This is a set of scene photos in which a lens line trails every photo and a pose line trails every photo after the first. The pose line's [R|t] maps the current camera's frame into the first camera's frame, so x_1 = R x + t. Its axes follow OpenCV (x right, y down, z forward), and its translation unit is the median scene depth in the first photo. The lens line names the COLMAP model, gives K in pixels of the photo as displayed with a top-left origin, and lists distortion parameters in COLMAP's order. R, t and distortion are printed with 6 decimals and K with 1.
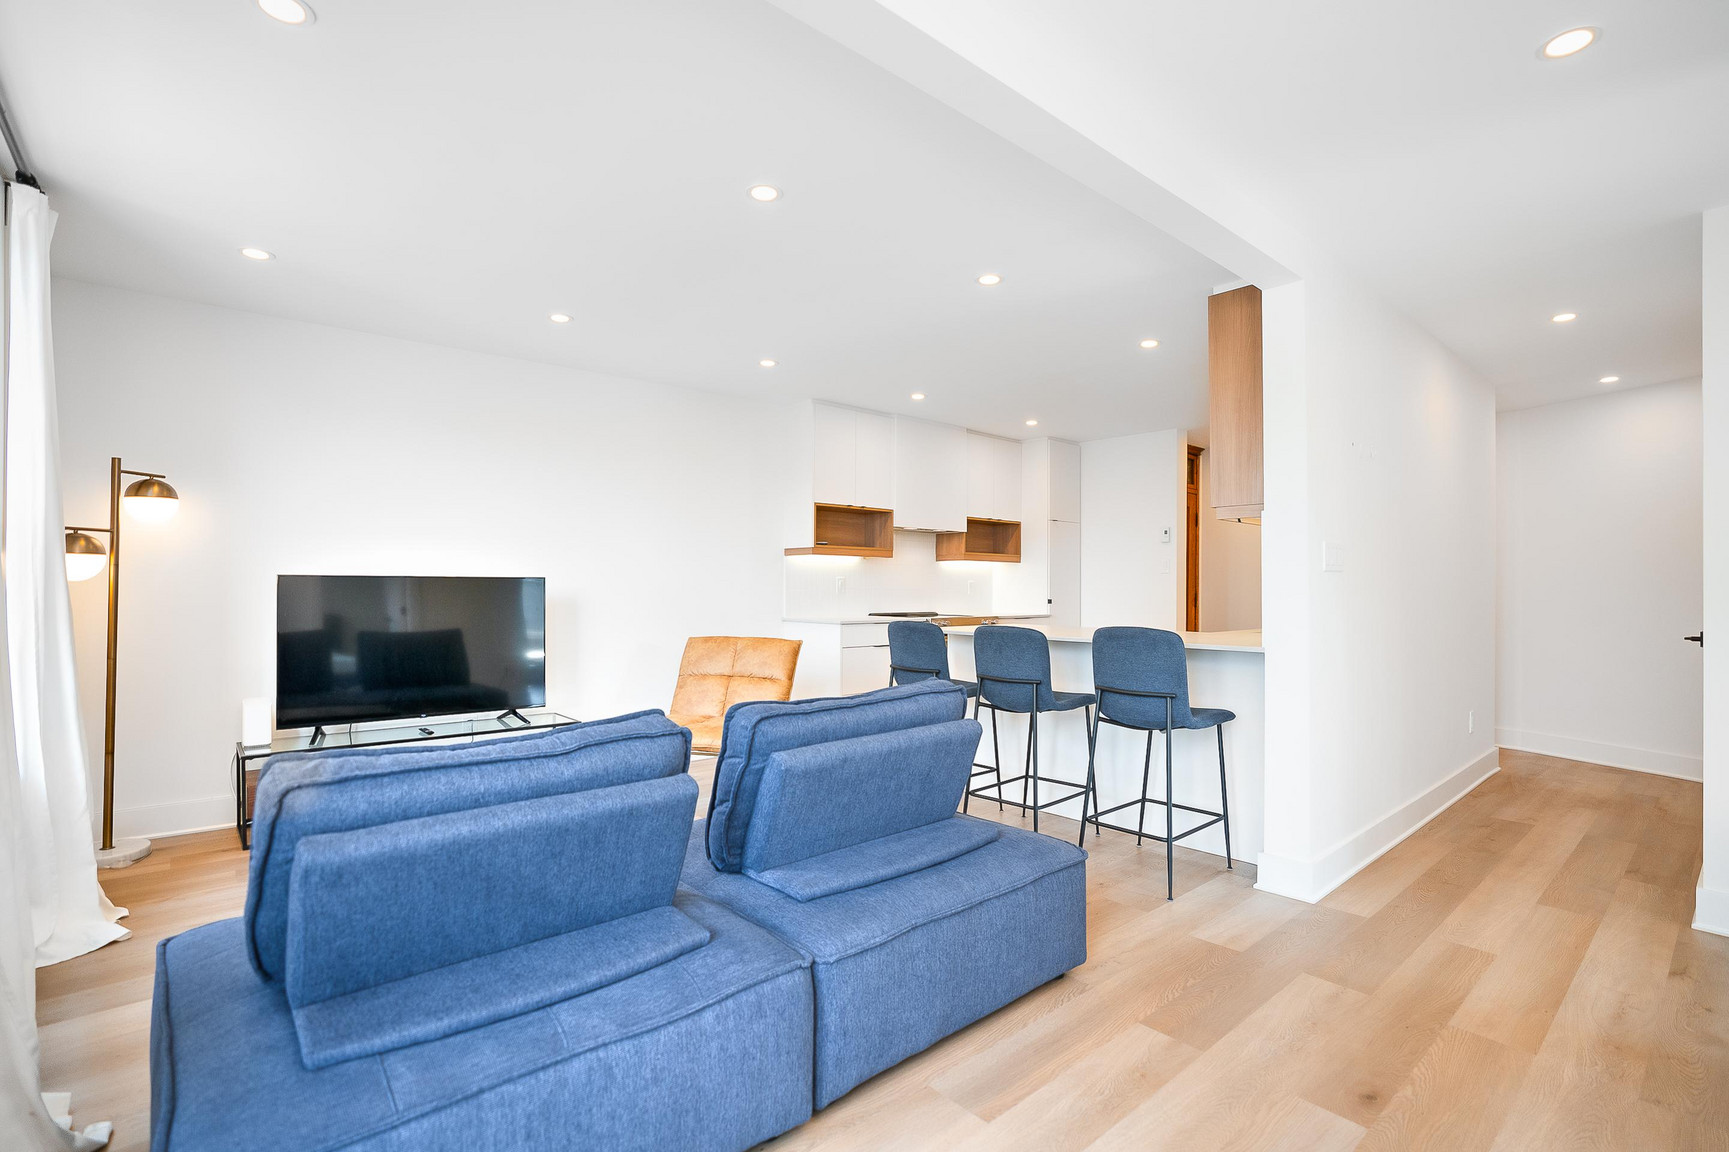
lens RADIAL K [[791.6, 0, 864.5], [0, 791.6, 576.0], [0, 0, 1]] dist [-0.045181, 0.000009]
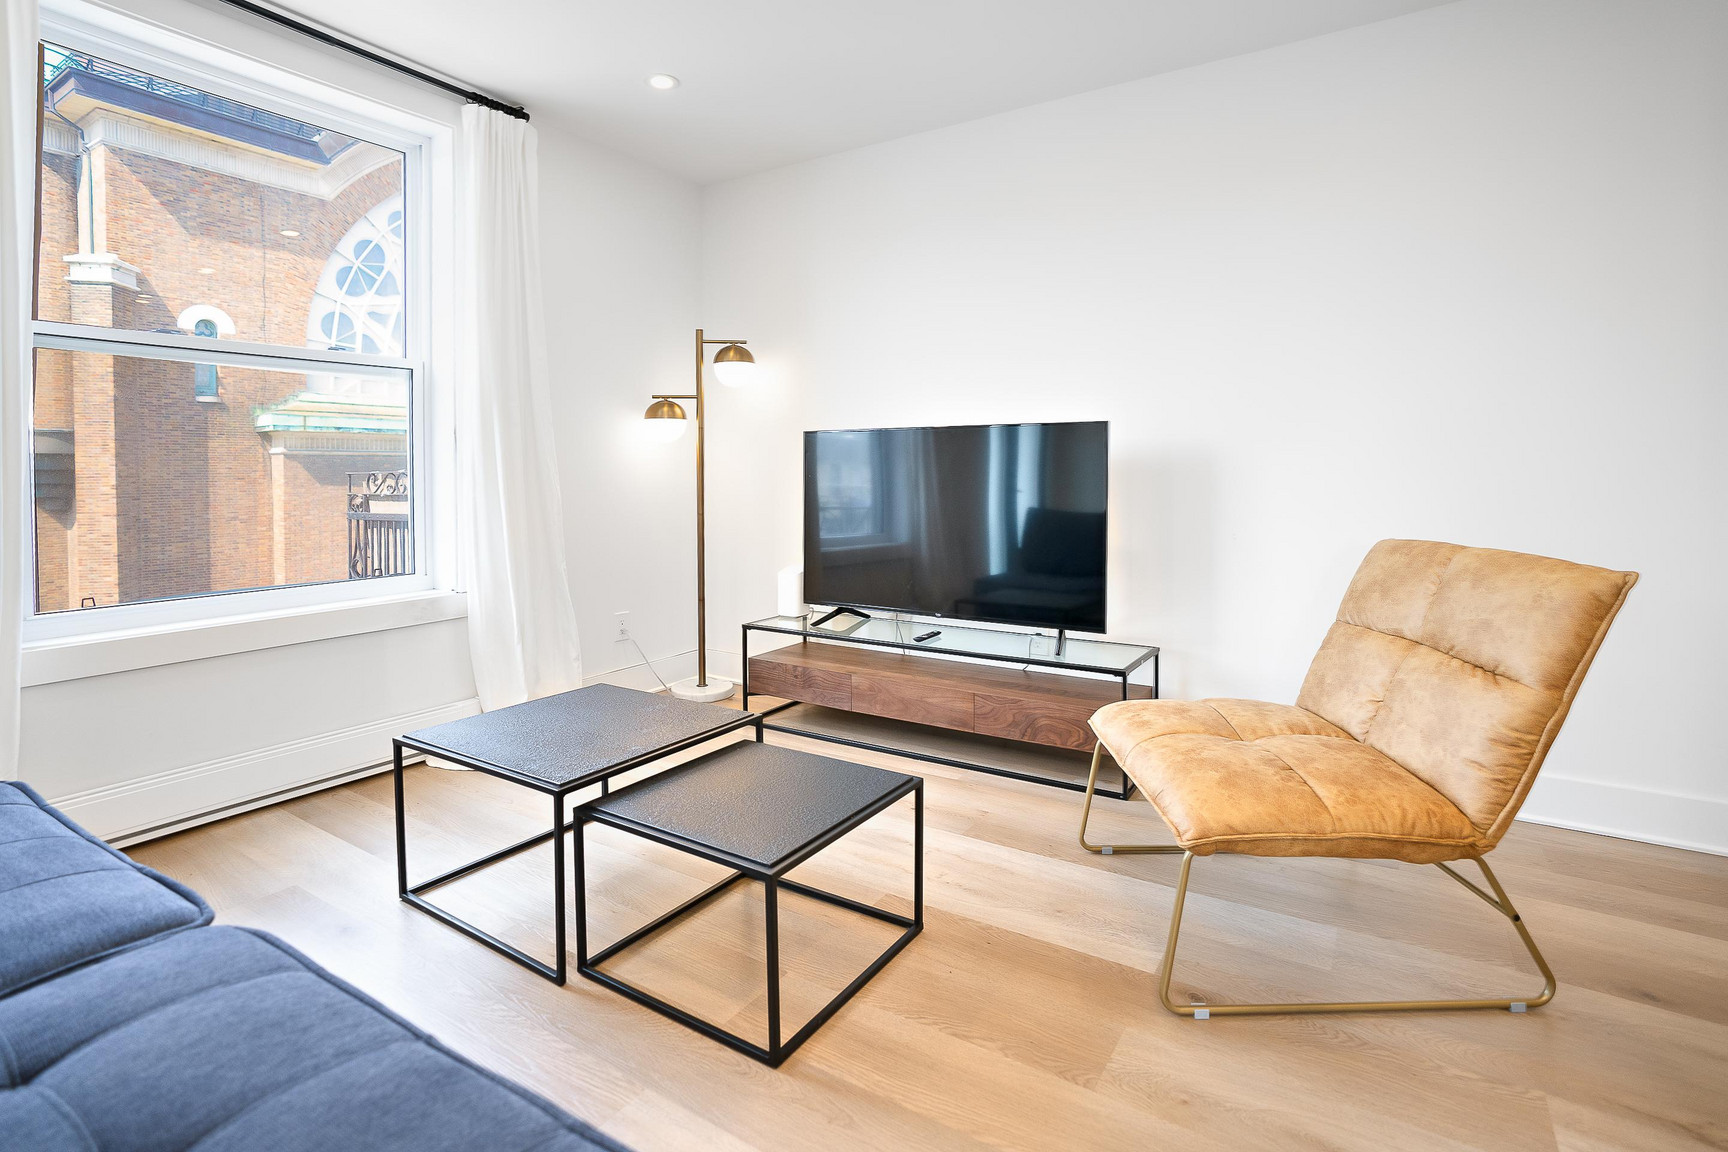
lens RADIAL K [[813.7, 0, 901.0], [0, 813.7, 478.8], [0, 0, 1]] dist [-0.003837, 0.001054]
pose [[0.286354, 0.005027, -0.958111, 0.119898], [0.020567, 0.999724, 0.011393, 0.028270], [0.957903, -0.022968, 0.286172, 0.518631]]
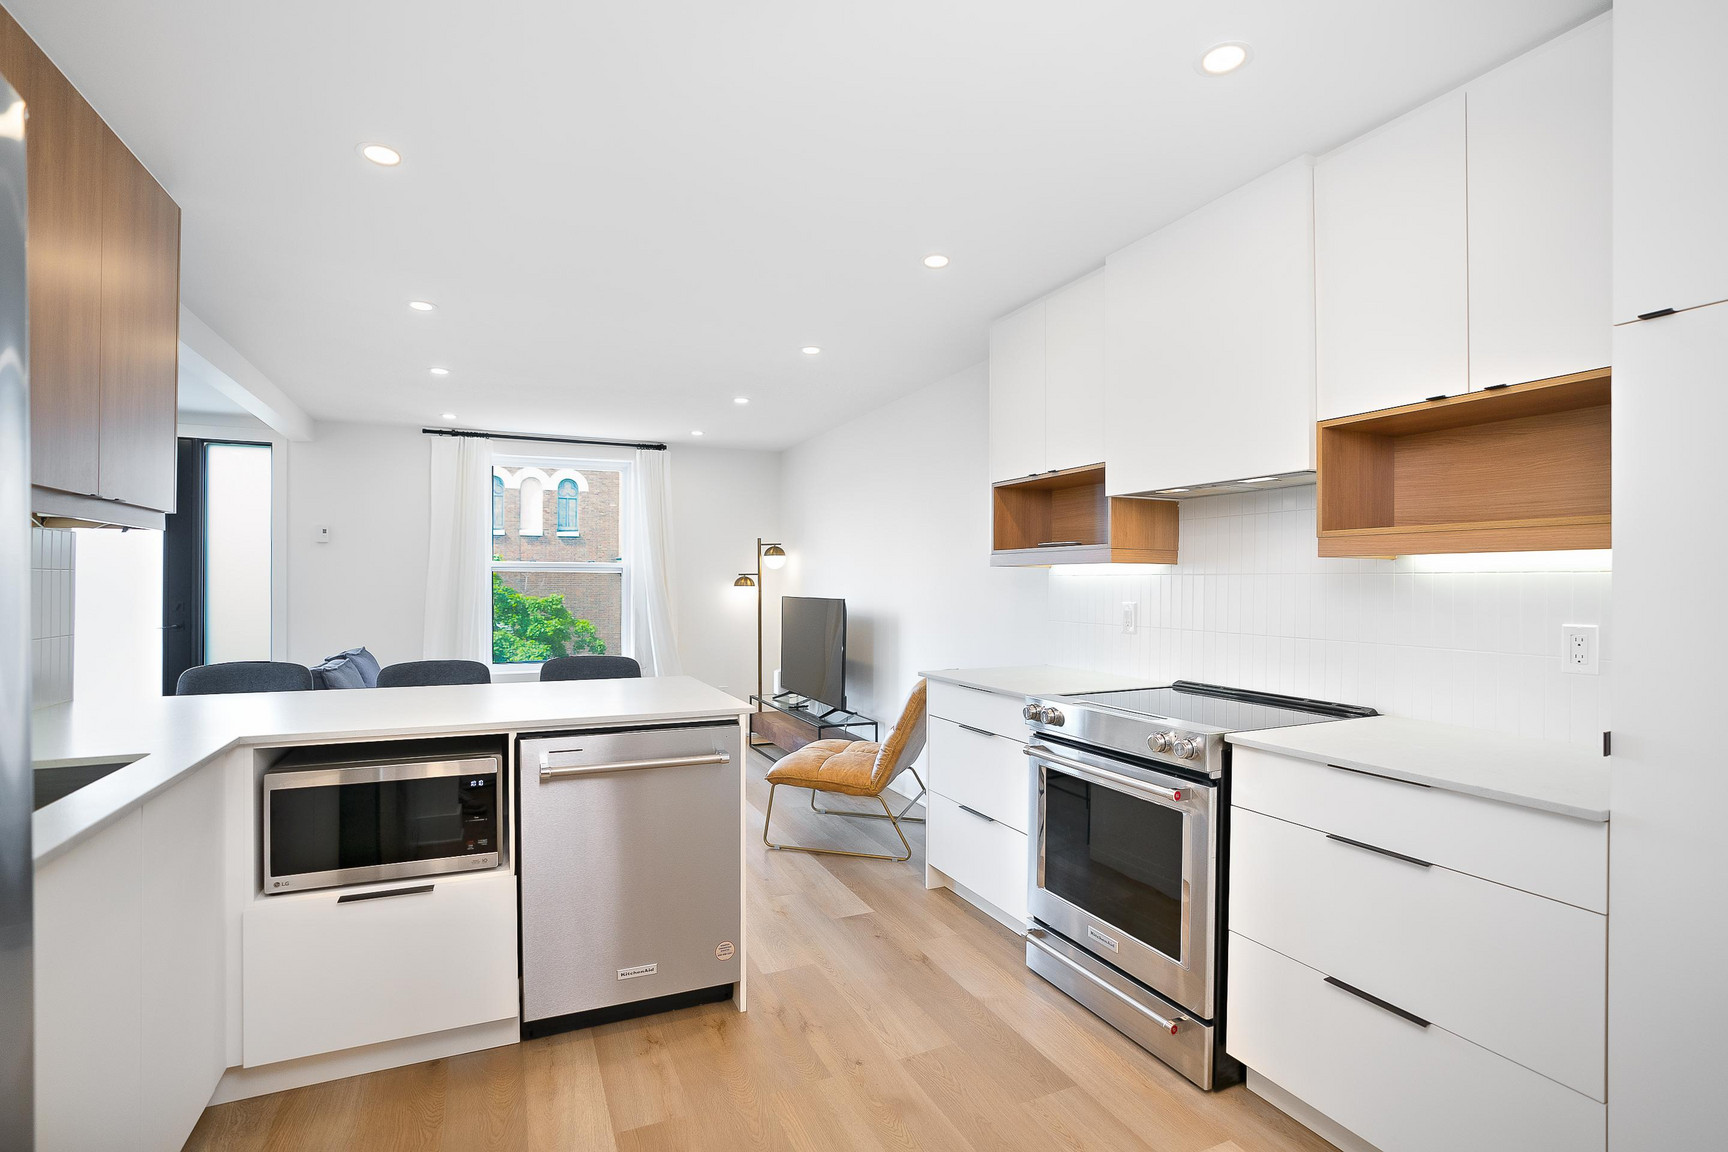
lens RADIAL K [[828.1, 0, 864.0], [0, 828.1, 576.0], [0, 0, 1]] dist [-0.069734, 0.033829]
pose [[-0.287158, -0.011871, -0.957810, 0.572026], [0.011296, 0.999812, -0.015778, -0.009707], [0.957817, -0.015351, -0.286970, 1.048273]]
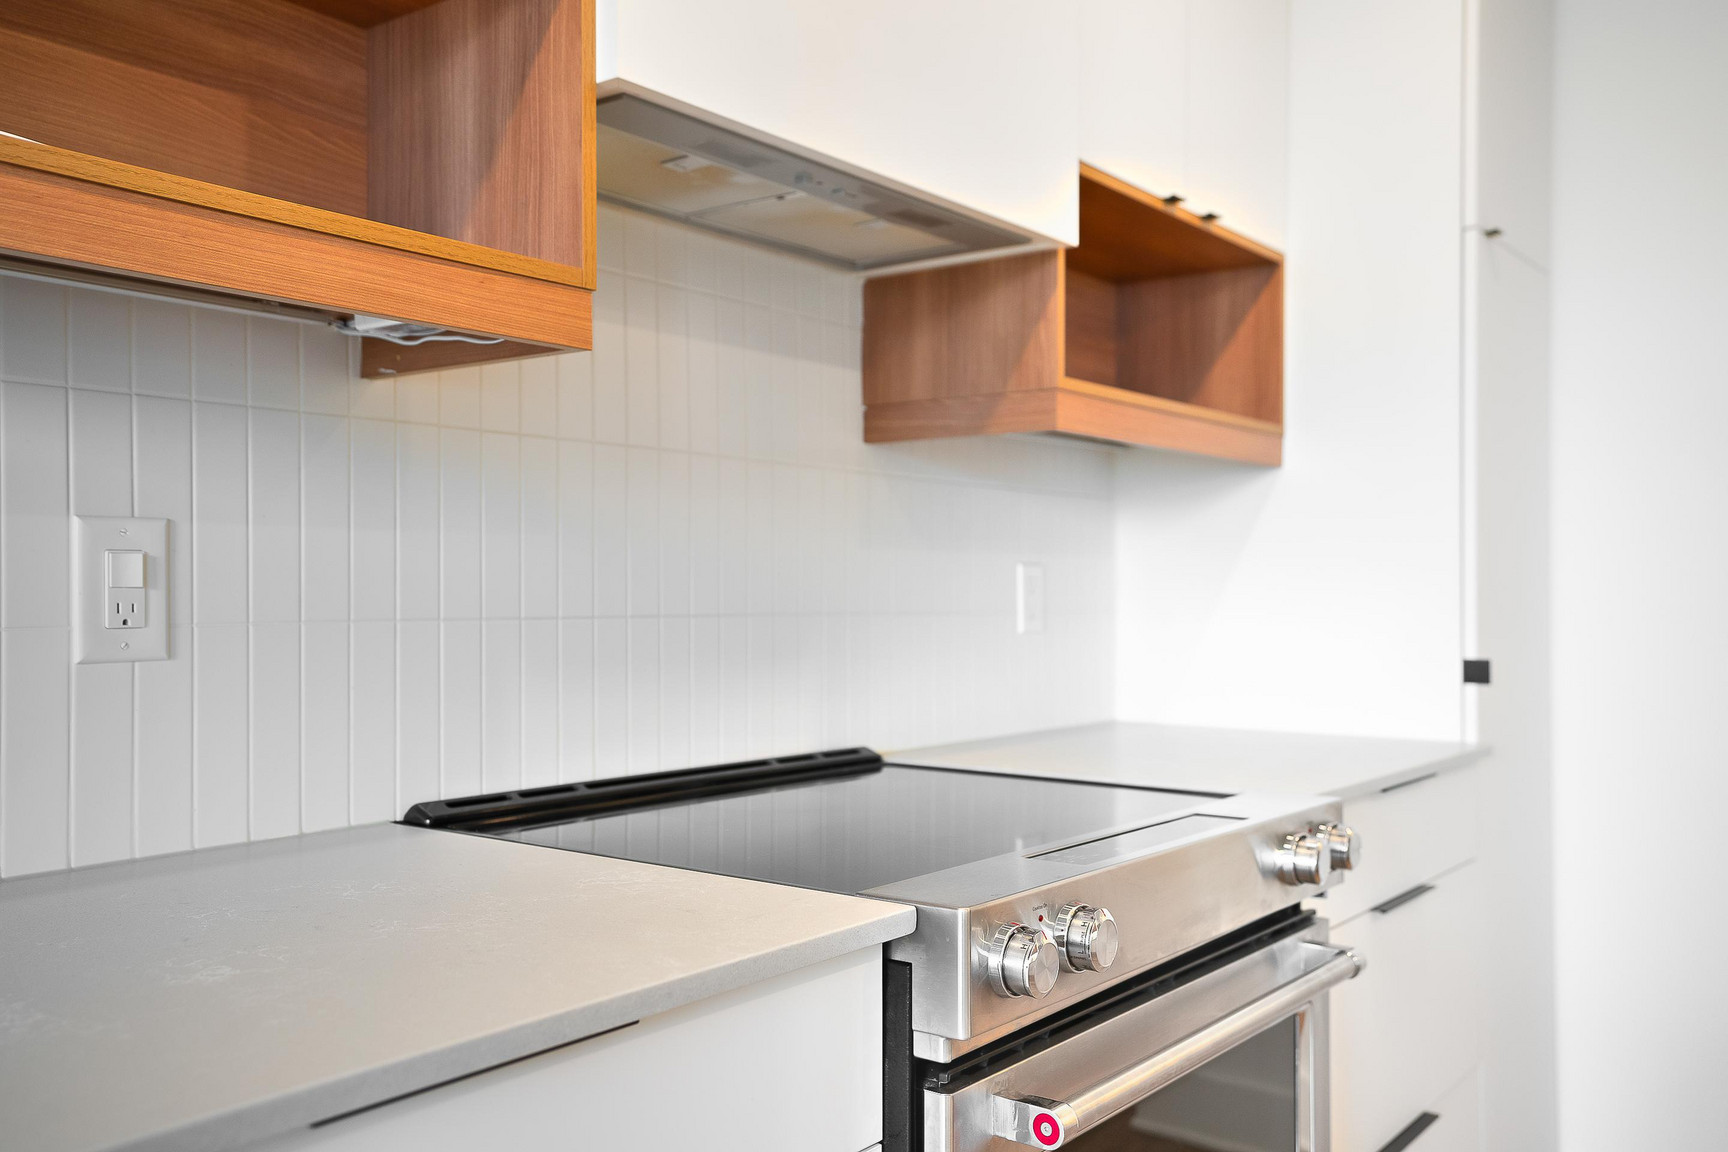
lens RADIAL K [[1497.8, 0, 864.0], [0, 1497.8, 576.0], [0, 0, 1]] dist [0.067215, 0.000868]
pose [[0.979941, 0.002790, 0.199267, 0.032699], [-0.004766, 0.999944, 0.009437, 0.007681], [-0.199230, -0.010197, 0.979900, 0.810896]]
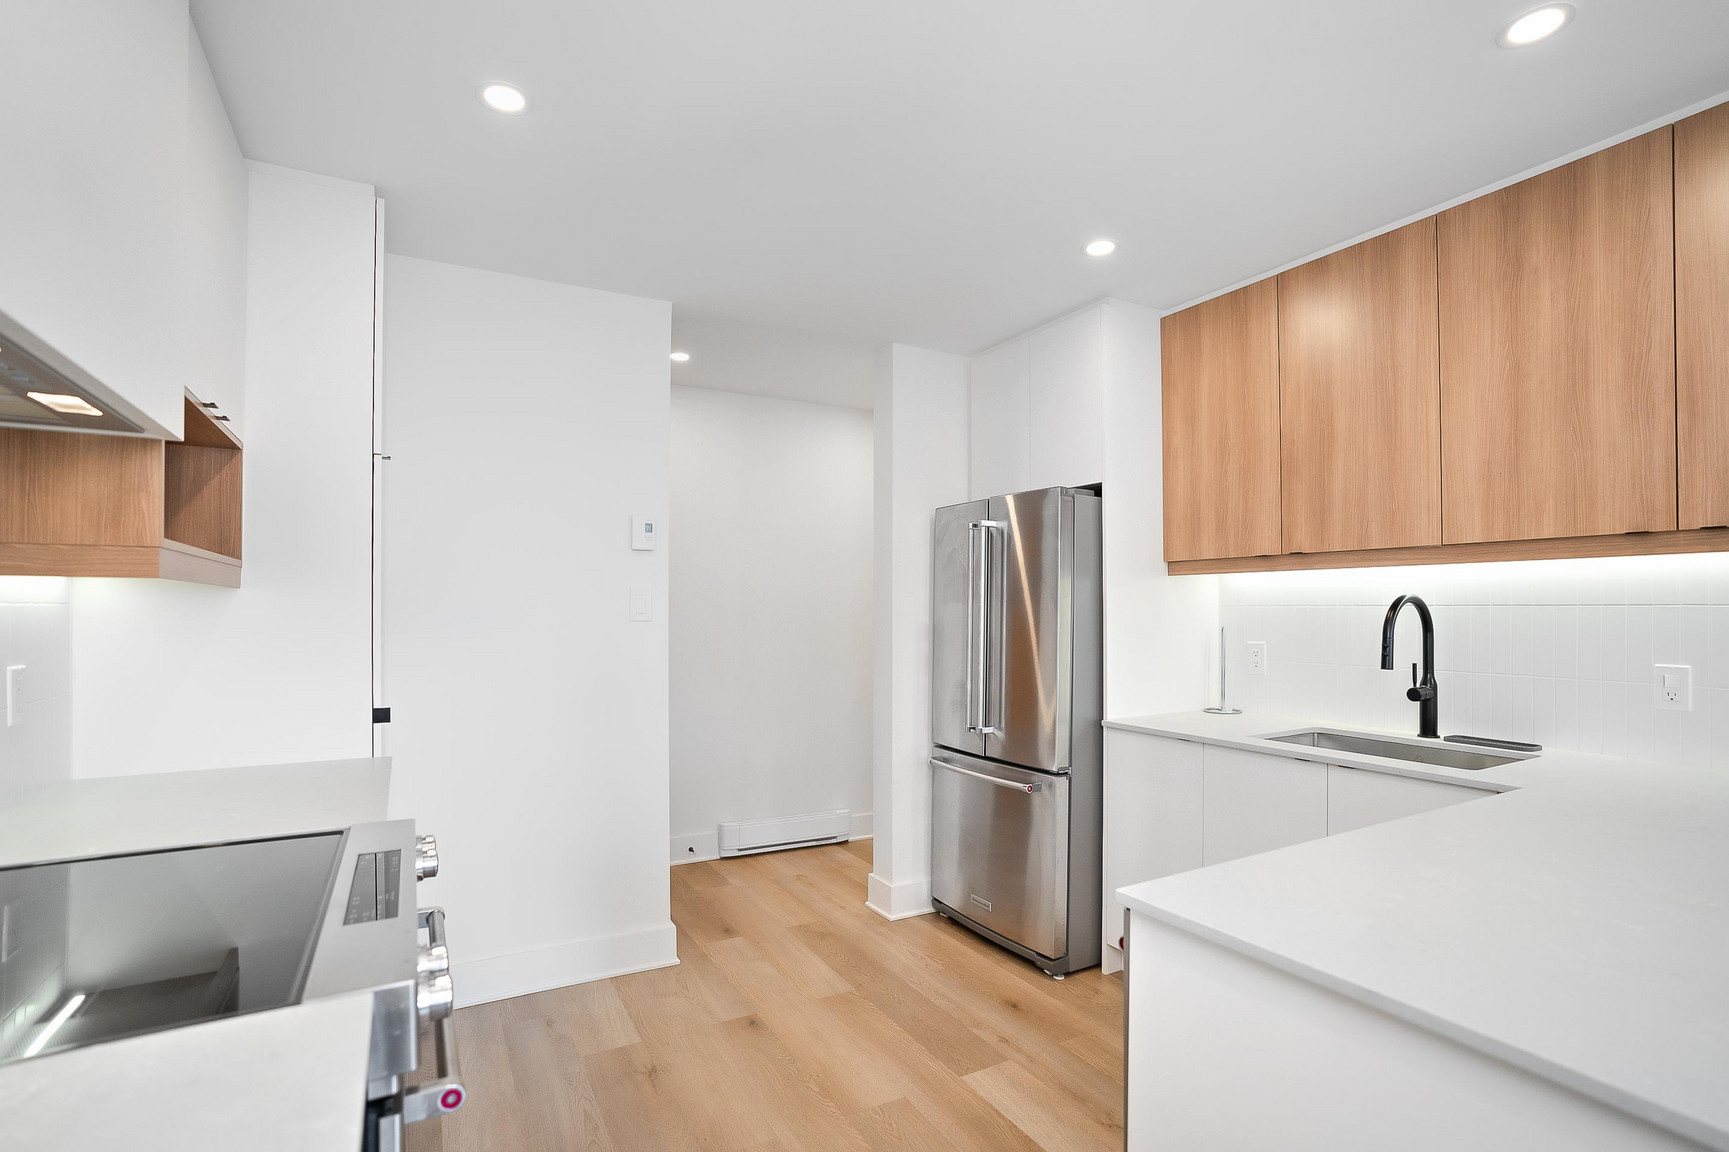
lens RADIAL K [[811.1, 0, 864.7], [0, 811.1, 601.4], [0, 0, 1]] dist [-0.037918, 0.016563]
pose [[0.201911, 0.005689, 0.979387, -0.045583], [-0.015226, 0.999881, -0.002670, -0.018979], [-0.979285, -0.014373, 0.201974, 0.888047]]
